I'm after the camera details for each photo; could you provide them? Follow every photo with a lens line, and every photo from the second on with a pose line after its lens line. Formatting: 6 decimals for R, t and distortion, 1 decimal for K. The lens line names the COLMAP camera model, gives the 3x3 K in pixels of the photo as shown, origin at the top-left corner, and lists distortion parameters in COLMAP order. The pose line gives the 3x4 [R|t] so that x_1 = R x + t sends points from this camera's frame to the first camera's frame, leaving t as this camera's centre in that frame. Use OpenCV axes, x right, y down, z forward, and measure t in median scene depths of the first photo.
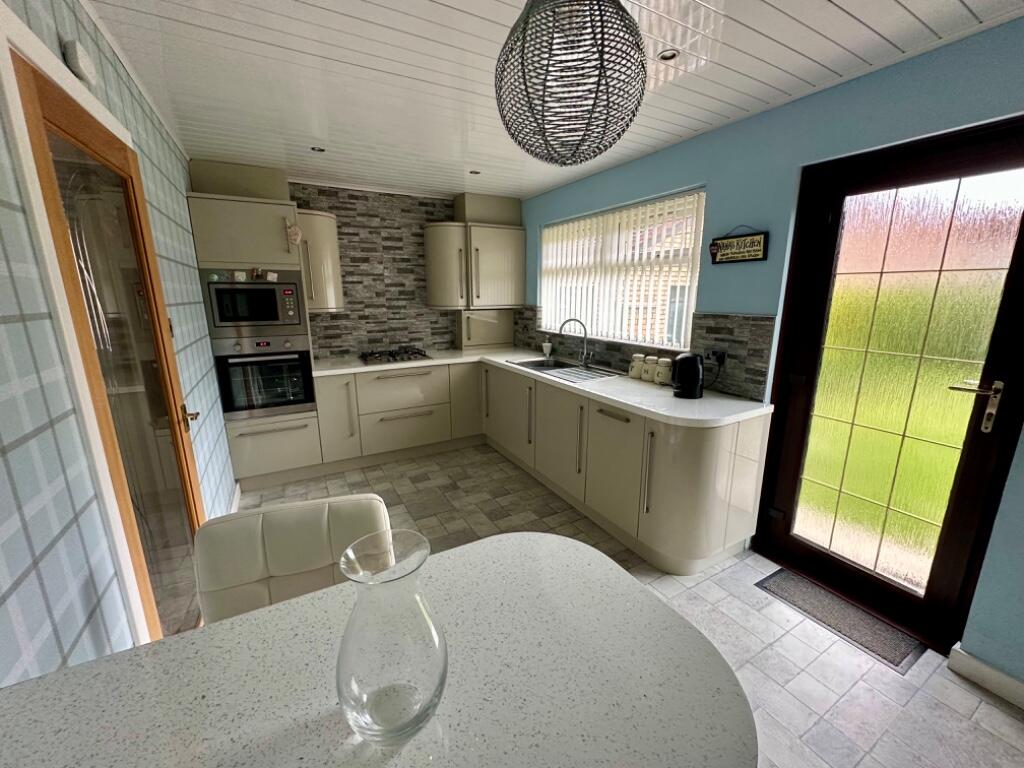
lens RADIAL K [[406.1, 0, 510.8], [0, 406.1, 382.6], [0, 0, 1]] dist [-0.002455, 0.000381]
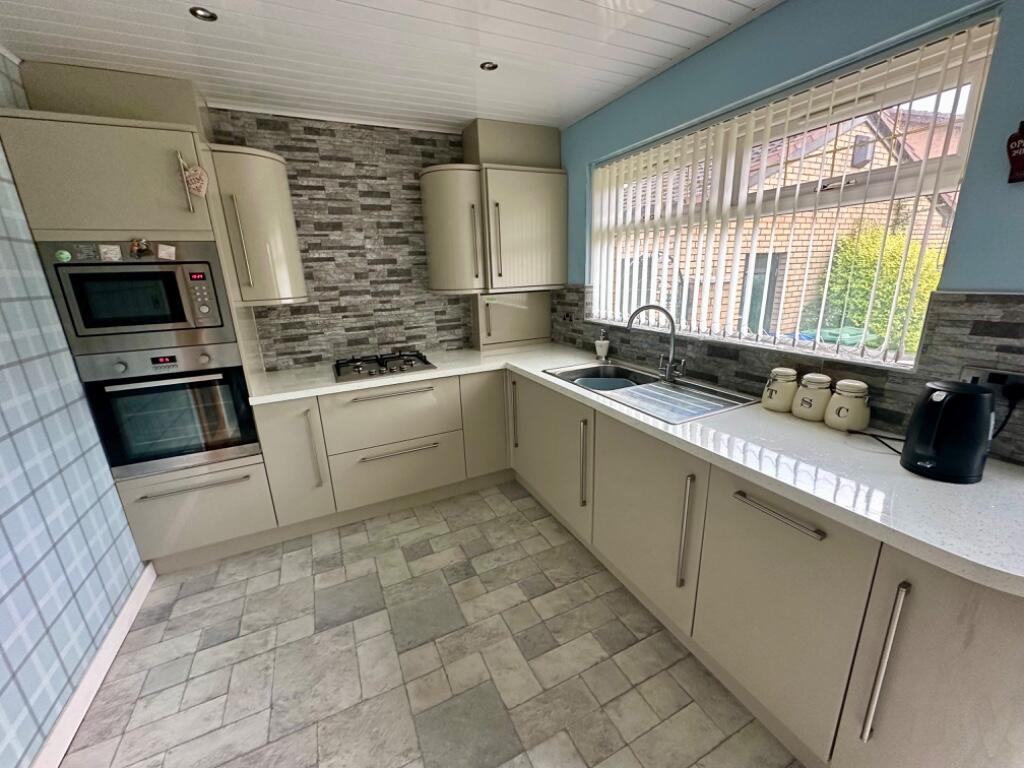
lens RADIAL K [[406.1, 0, 510.8], [0, 406.1, 382.6], [0, 0, 1]] dist [-0.002455, 0.000381]
pose [[0.997499, -0.014194, -0.069245, -0.017718], [0.017617, 0.998640, 0.049076, -0.064362], [0.068454, -0.050173, 0.996392, 0.317475]]
